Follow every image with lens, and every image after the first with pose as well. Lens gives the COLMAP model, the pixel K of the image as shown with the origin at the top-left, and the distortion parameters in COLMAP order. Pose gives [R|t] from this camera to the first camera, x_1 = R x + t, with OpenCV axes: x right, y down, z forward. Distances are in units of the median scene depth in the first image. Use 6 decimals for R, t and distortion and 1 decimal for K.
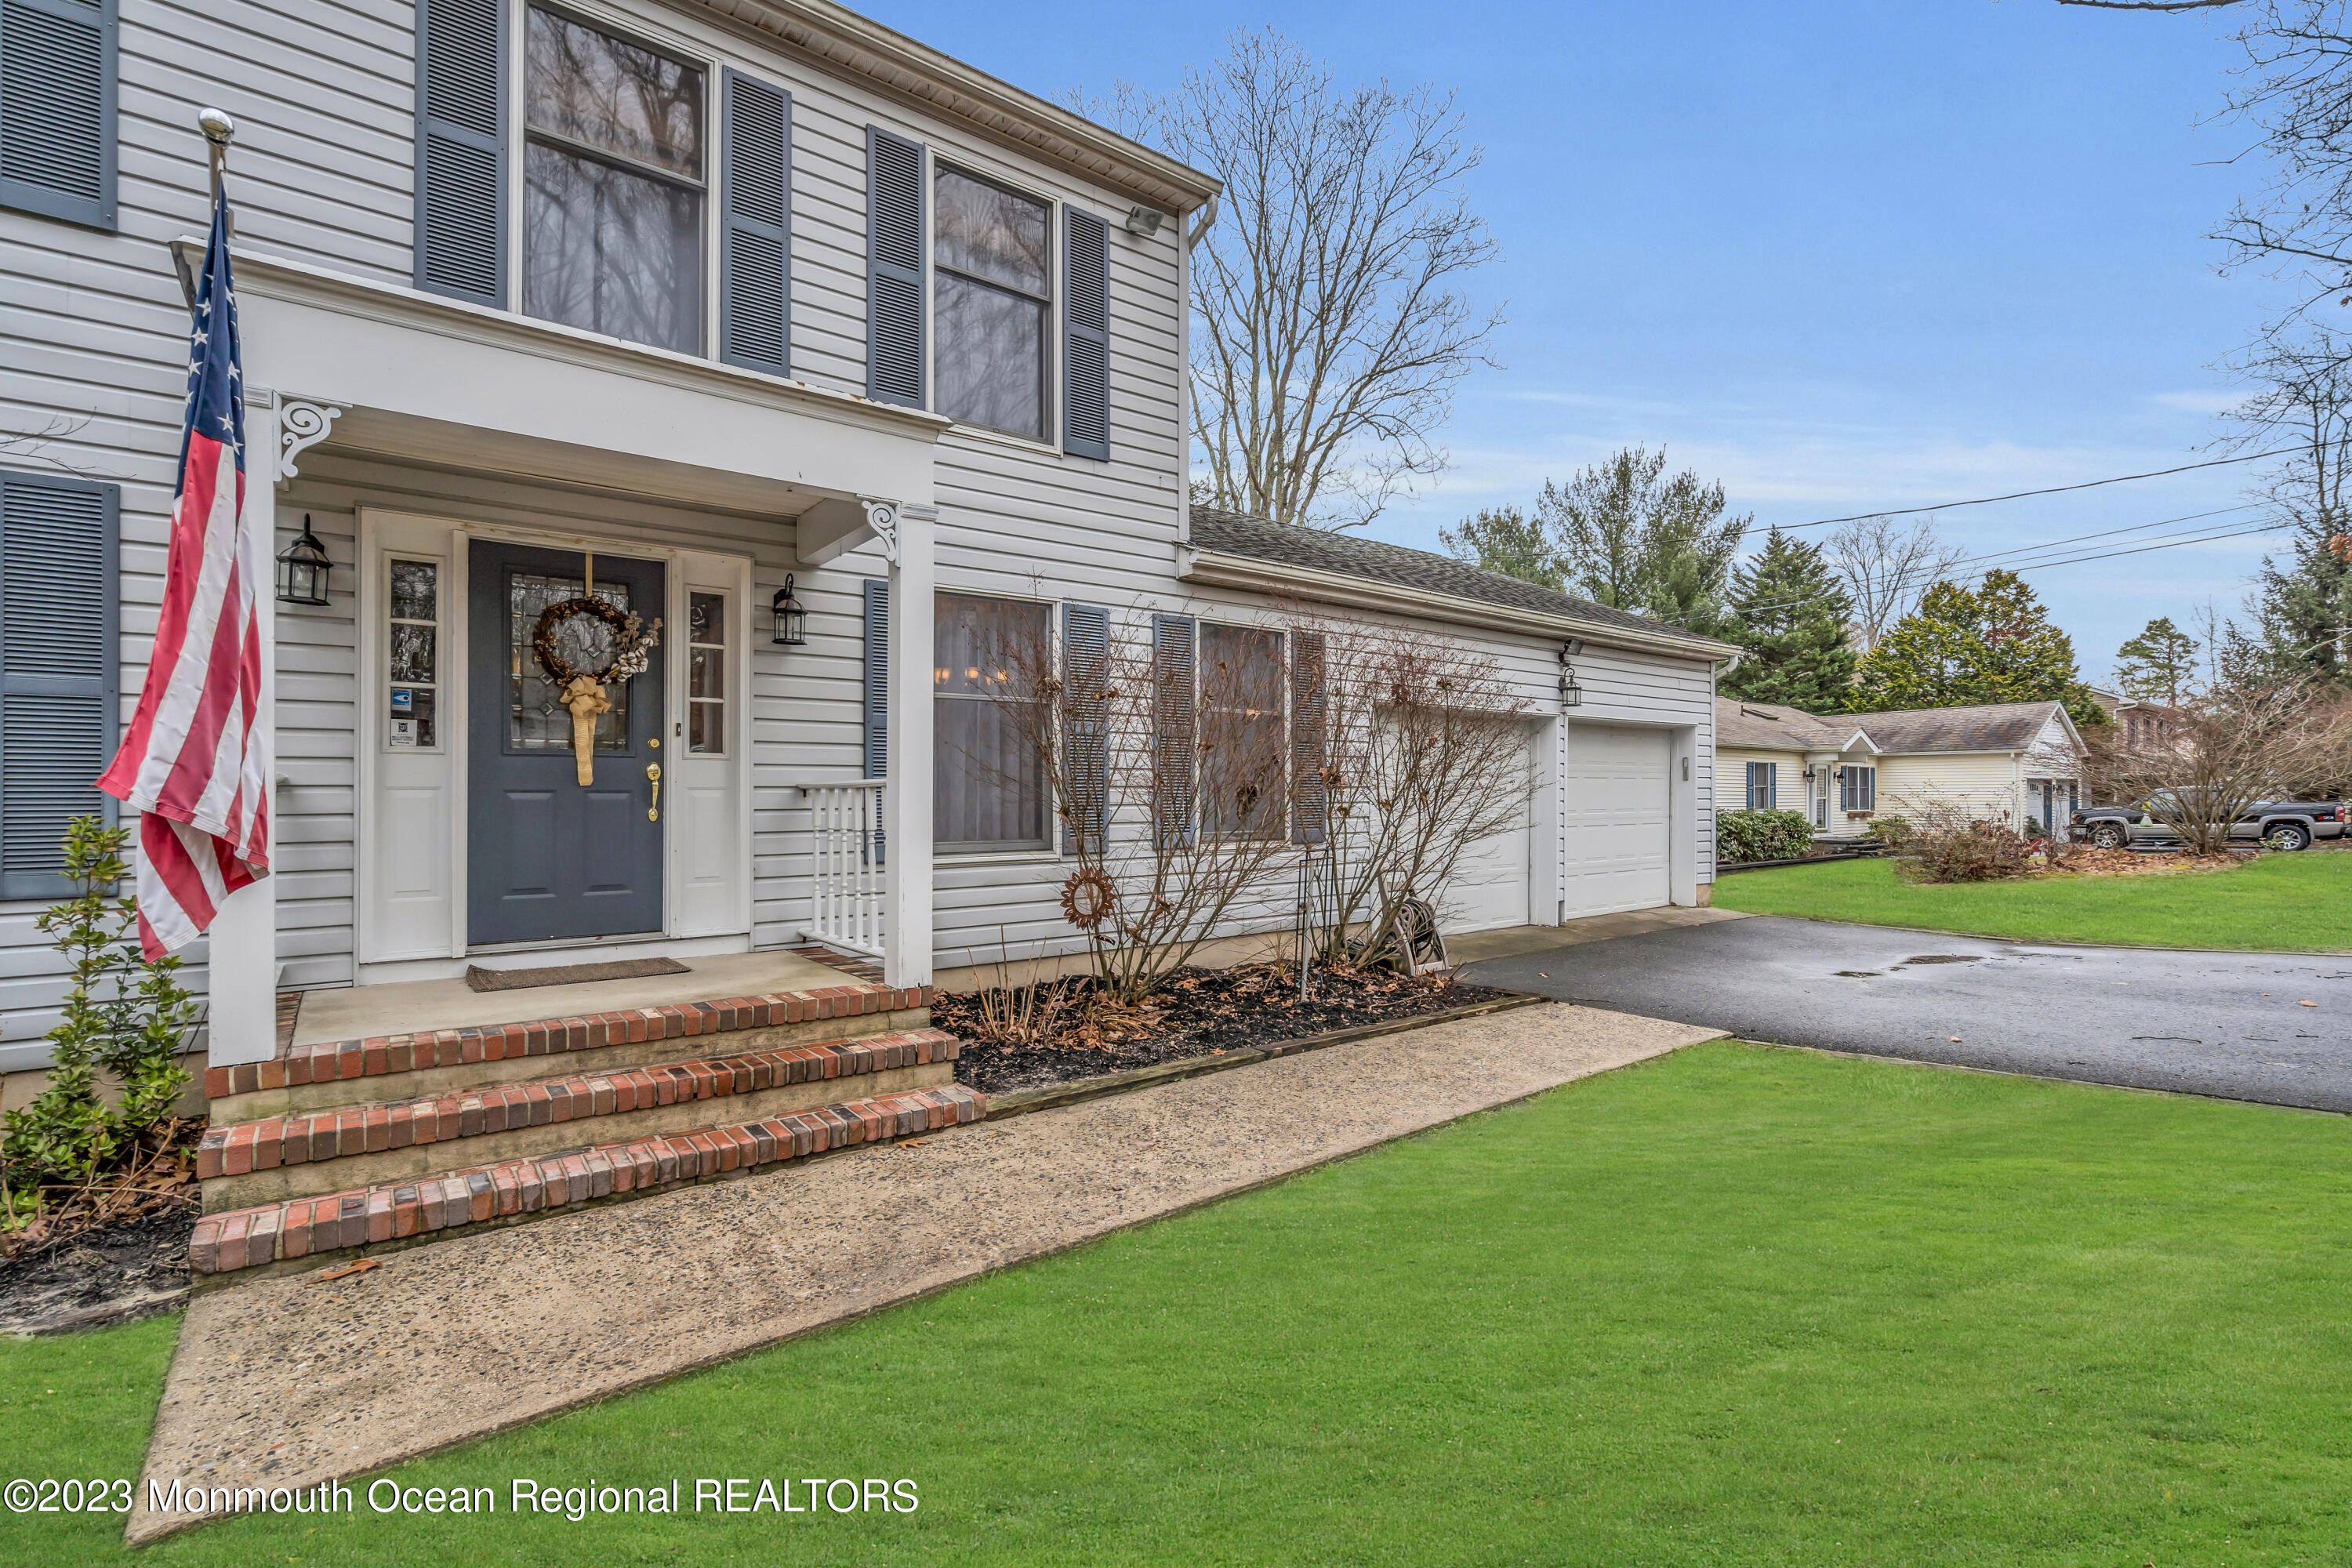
lens RADIAL K [[1079.2, 0, 1192.5], [0, 1079.2, 782.6], [0, 0, 1]] dist [-0.003105, -0.000294]
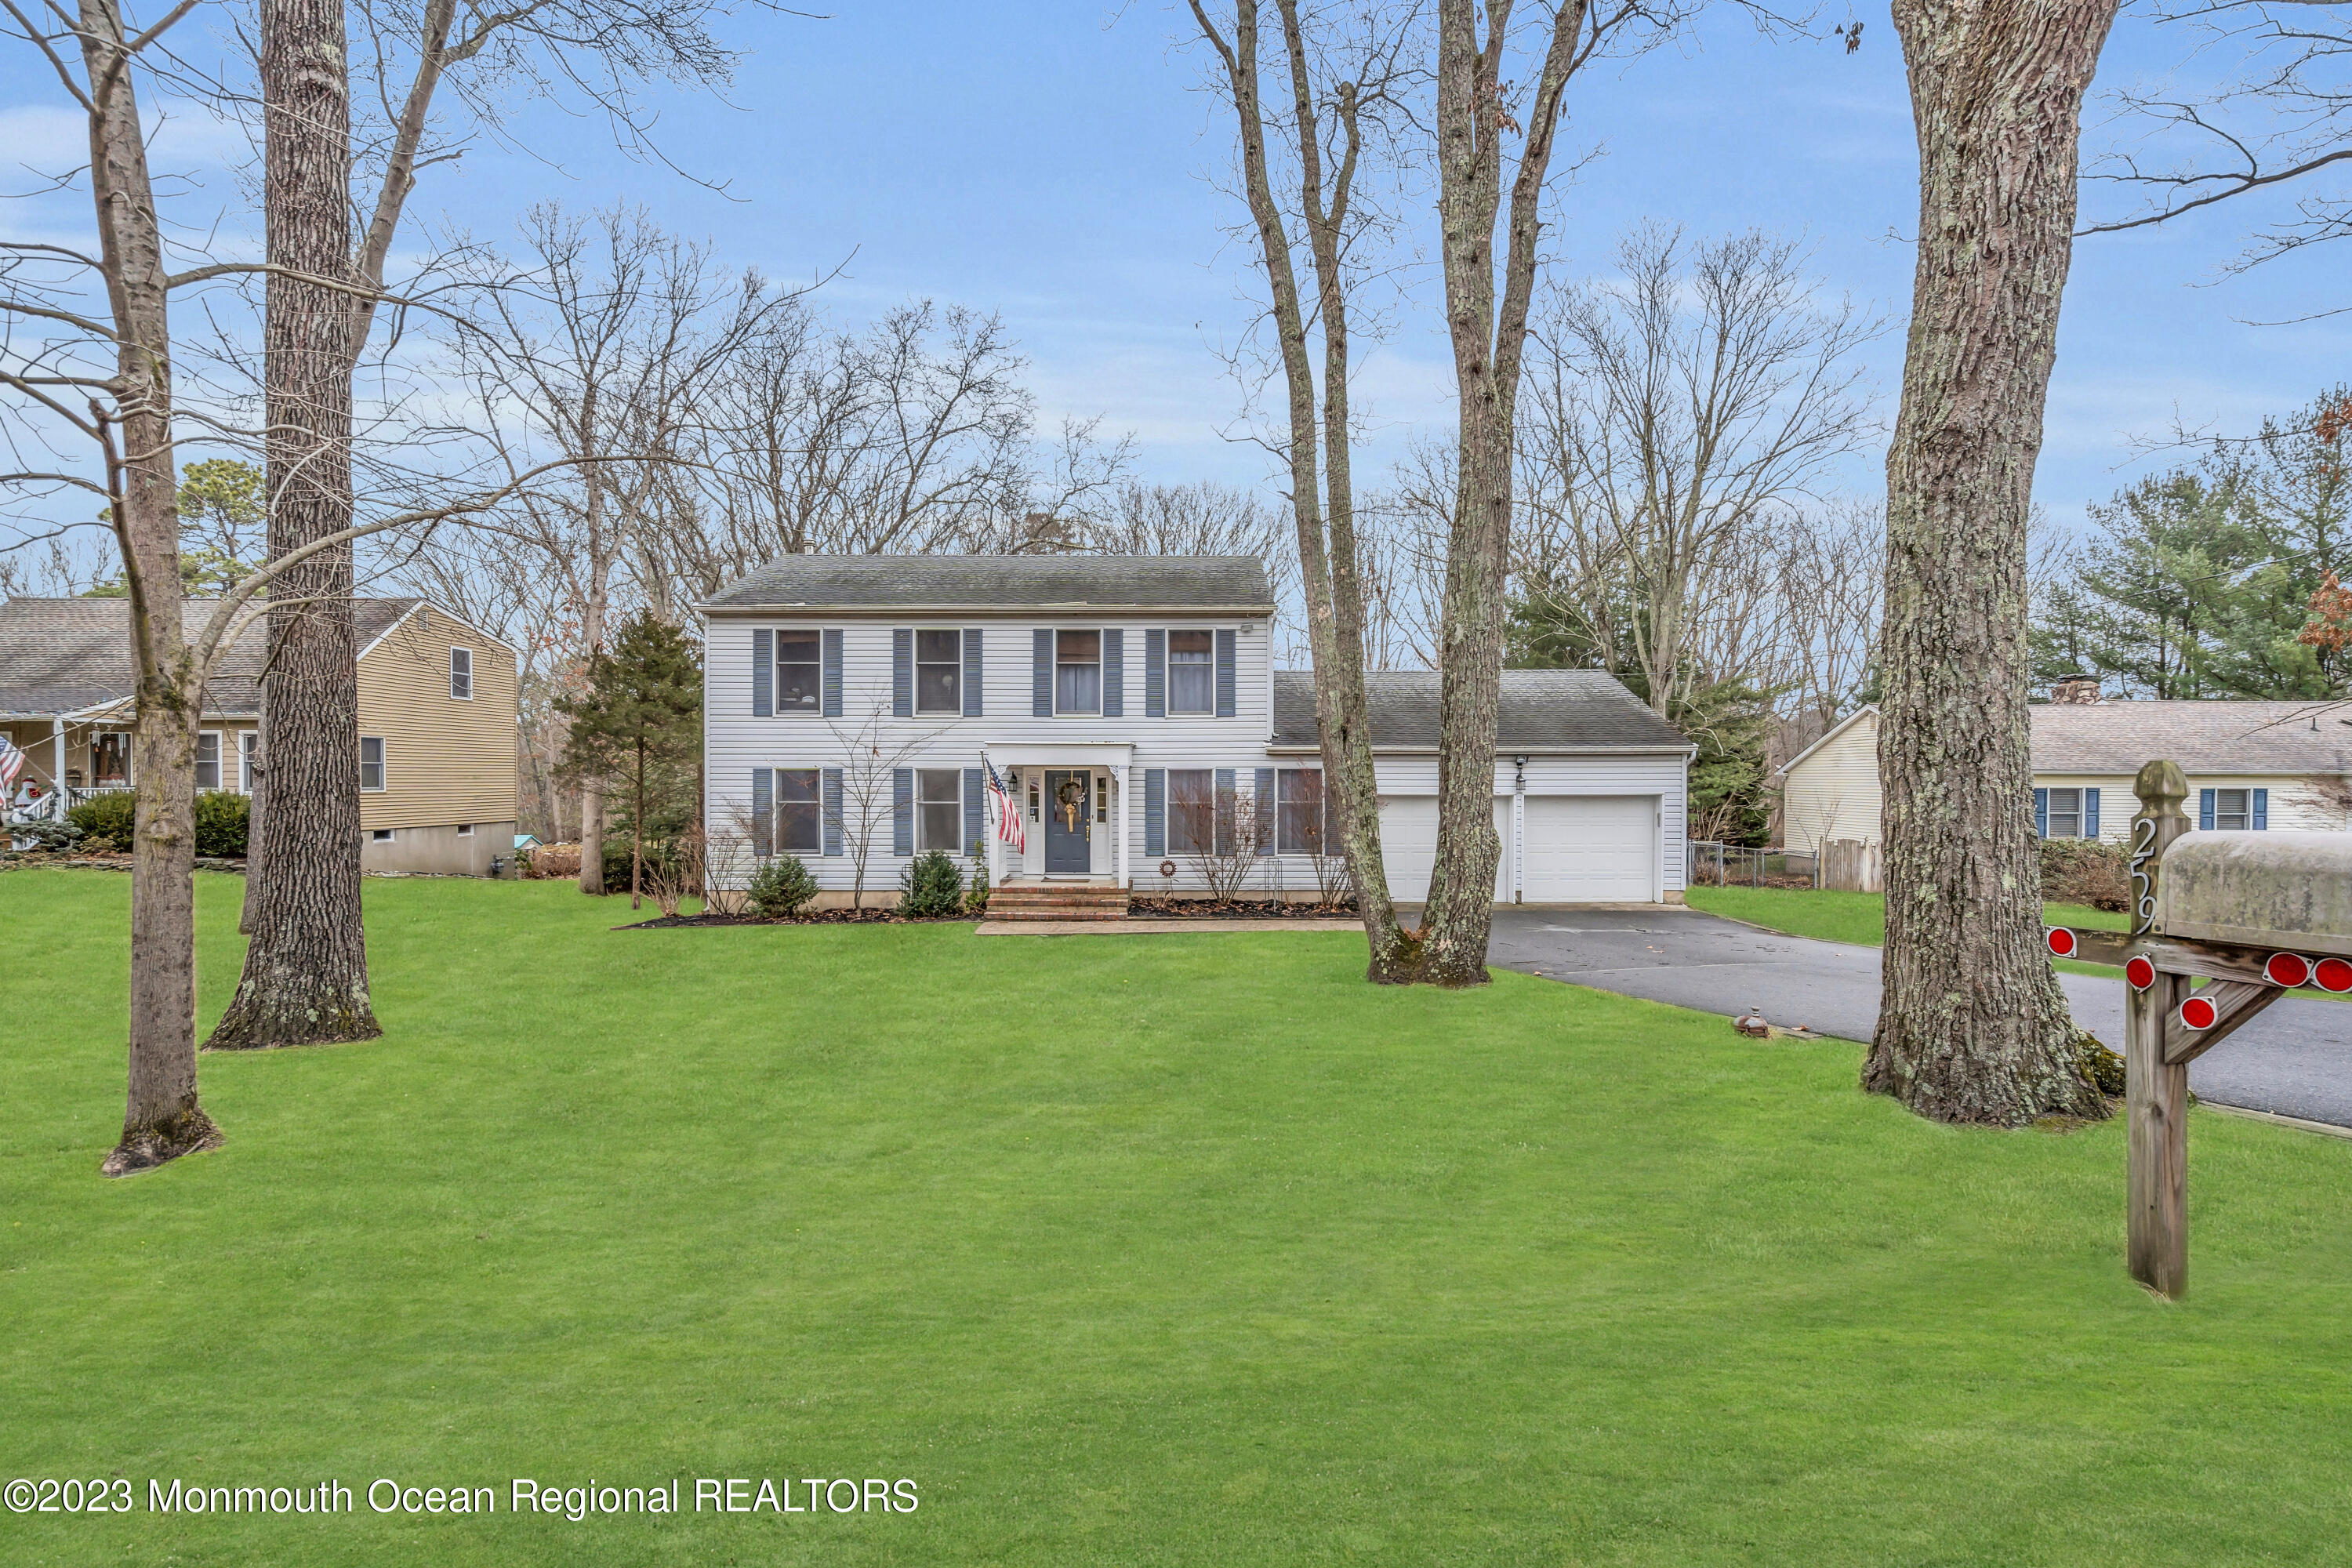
lens RADIAL K [[1079.2, 0, 1192.5], [0, 1079.2, 782.6], [0, 0, 1]] dist [-0.003105, -0.000294]
pose [[0.785712, -0.000256, -0.618592, 2.012896], [0.004174, 0.999979, 0.004888, -0.178162], [0.618578, -0.006423, 0.785697, -1.630579]]
